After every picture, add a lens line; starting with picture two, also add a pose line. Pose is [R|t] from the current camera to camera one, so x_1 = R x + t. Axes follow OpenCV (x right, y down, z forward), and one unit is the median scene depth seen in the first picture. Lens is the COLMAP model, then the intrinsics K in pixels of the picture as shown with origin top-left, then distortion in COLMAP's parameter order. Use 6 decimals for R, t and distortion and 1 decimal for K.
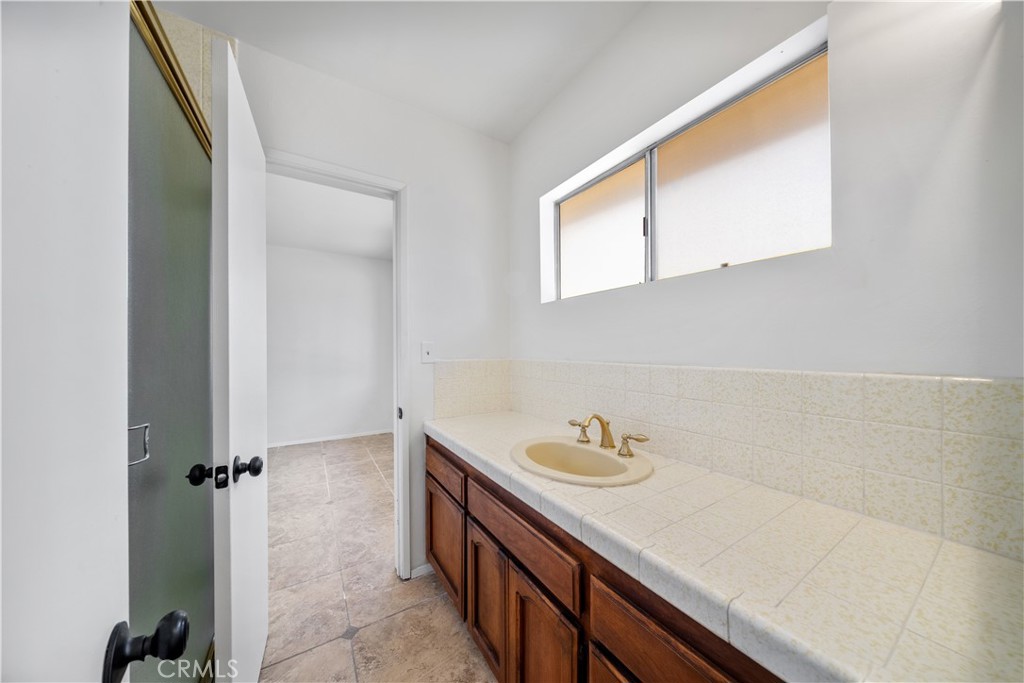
lens RADIAL K [[318.0, 0, 509.4], [0, 318.0, 344.8], [0, 0, 1]] dist [-0.001670, 0.000035]
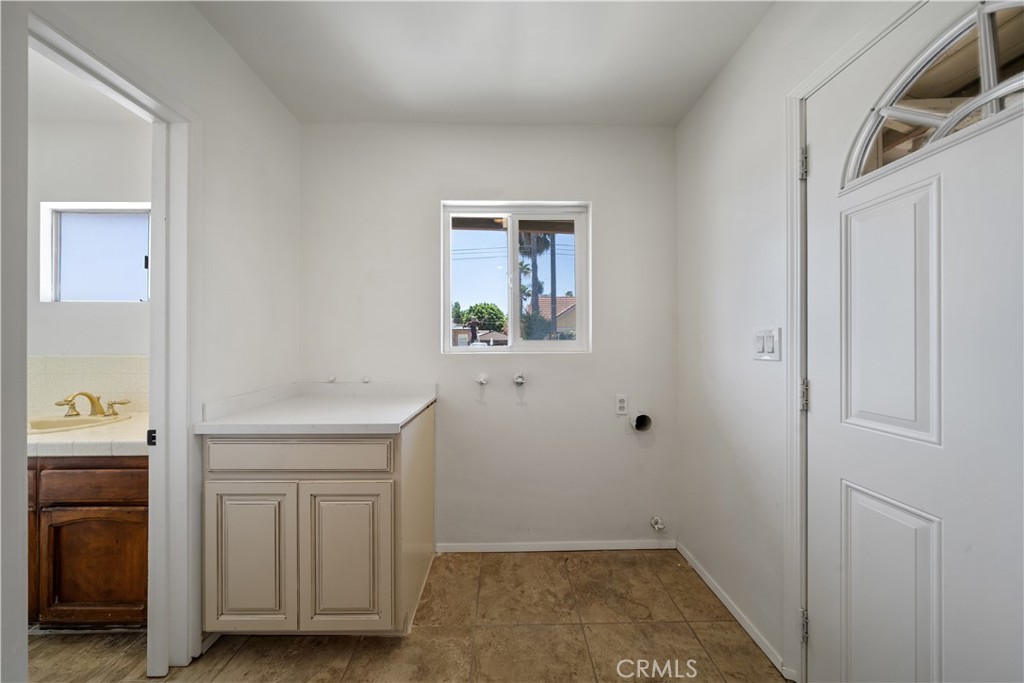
lens RADIAL K [[318.0, 0, 509.4], [0, 318.0, 344.8], [0, 0, 1]] dist [-0.001670, 0.000035]
pose [[0.533113, 0.003560, 0.846036, 0.088963], [-0.009072, 0.999958, 0.001509, -0.009725], [-0.845995, -0.008480, 0.533123, -1.319794]]
